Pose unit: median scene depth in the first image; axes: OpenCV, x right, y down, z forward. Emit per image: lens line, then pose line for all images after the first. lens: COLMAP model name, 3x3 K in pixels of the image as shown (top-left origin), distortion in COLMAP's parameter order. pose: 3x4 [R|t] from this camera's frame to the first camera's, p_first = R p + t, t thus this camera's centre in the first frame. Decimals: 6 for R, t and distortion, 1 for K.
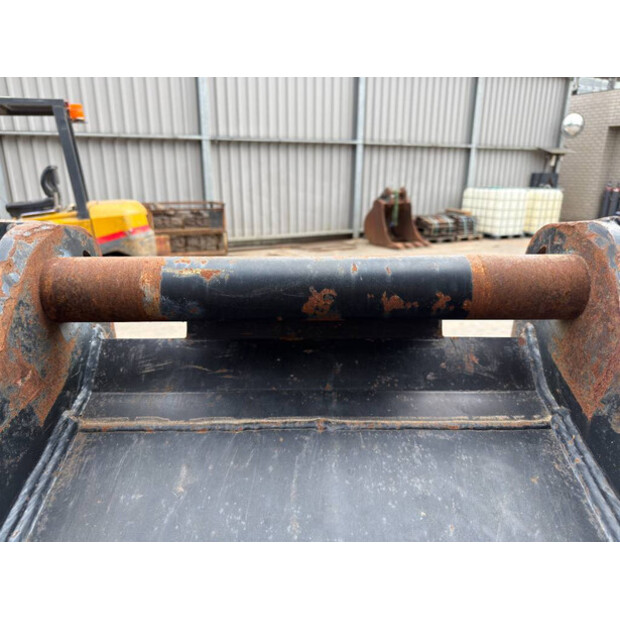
lens RADIAL K [[445.2, 0, 313.3], [0, 445.2, 310.9], [0, 0, 1]] dist [0.021638, -0.019757]
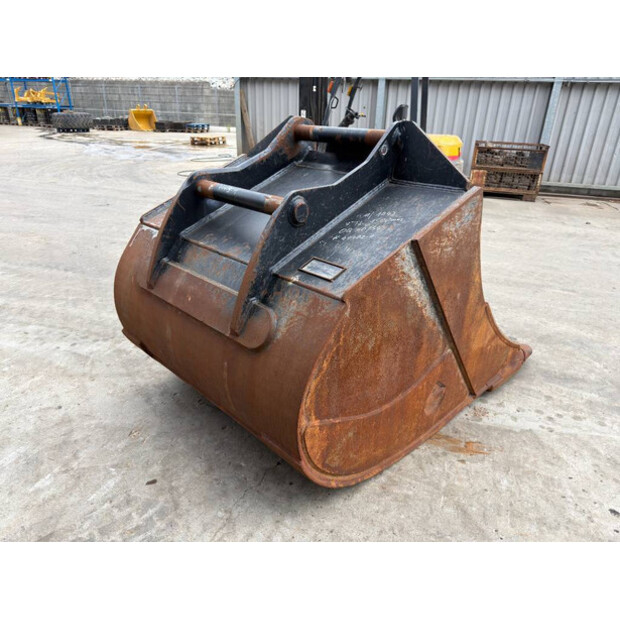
lens RADIAL K [[445.2, 0, 311.3], [0, 445.2, 316.0], [0, 0, 1]] dist [0.021638, -0.019757]
pose [[0.700589, 0.318212, -0.638683, 0.192519], [-0.238818, 0.948006, 0.210360, 0.047083], [0.672414, 0.005154, 0.740157, -0.145520]]
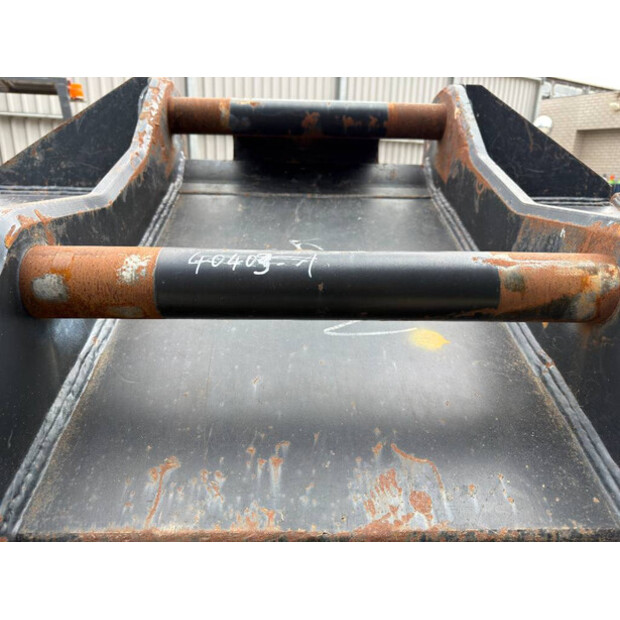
lens RADIAL K [[445.2, 0, 307.0], [0, 445.2, 315.6], [0, 0, 1]] dist [0.021638, -0.019757]
pose [[0.999342, 0.013620, 0.033623, -0.003455], [-0.013792, 0.999893, 0.004891, 0.050066], [-0.033553, -0.005352, 0.999423, -0.058302]]
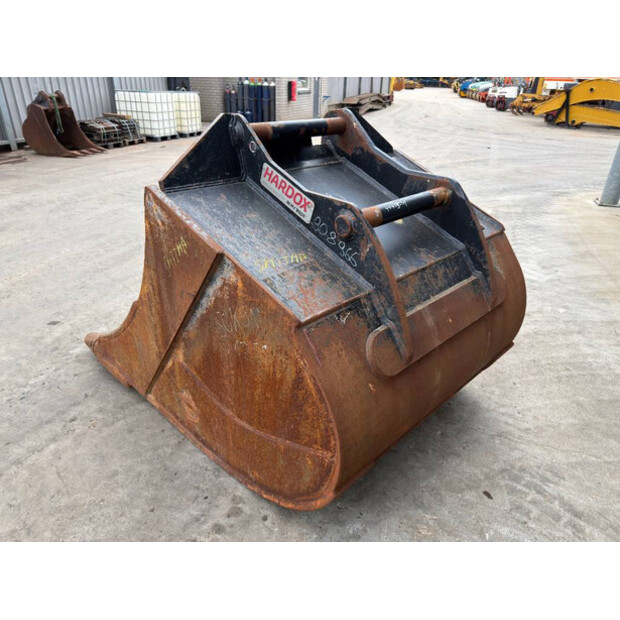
lens RADIAL K [[445.2, 0, 308.9], [0, 445.2, 313.2], [0, 0, 1]] dist [0.021638, -0.019757]
pose [[0.718596, -0.311864, 0.621580, -0.180289], [0.184741, 0.947300, 0.261712, 0.029690], [-0.670441, -0.073233, 0.738340, -0.130728]]
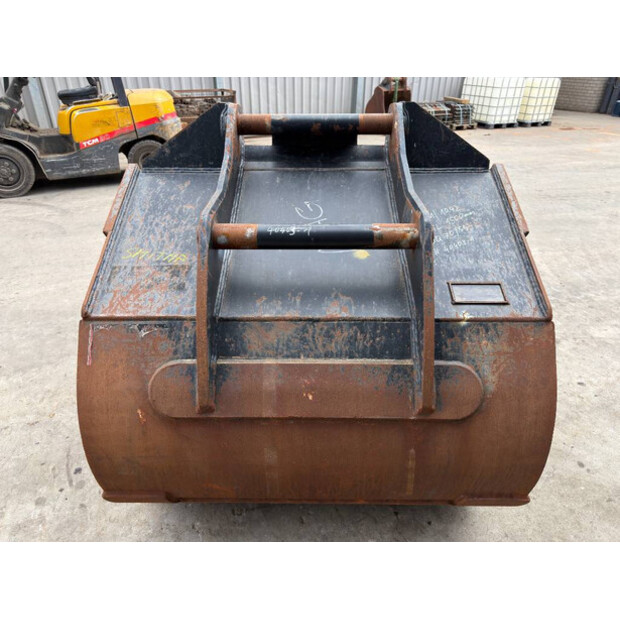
lens RADIAL K [[445.2, 0, 308.8], [0, 445.2, 312.9], [0, 0, 1]] dist [0.021638, -0.019757]
pose [[0.999841, 0.009014, -0.015415, 0.001457], [-0.005324, 0.974473, 0.224441, 0.036897], [0.017045, -0.224323, 0.974366, -0.165840]]
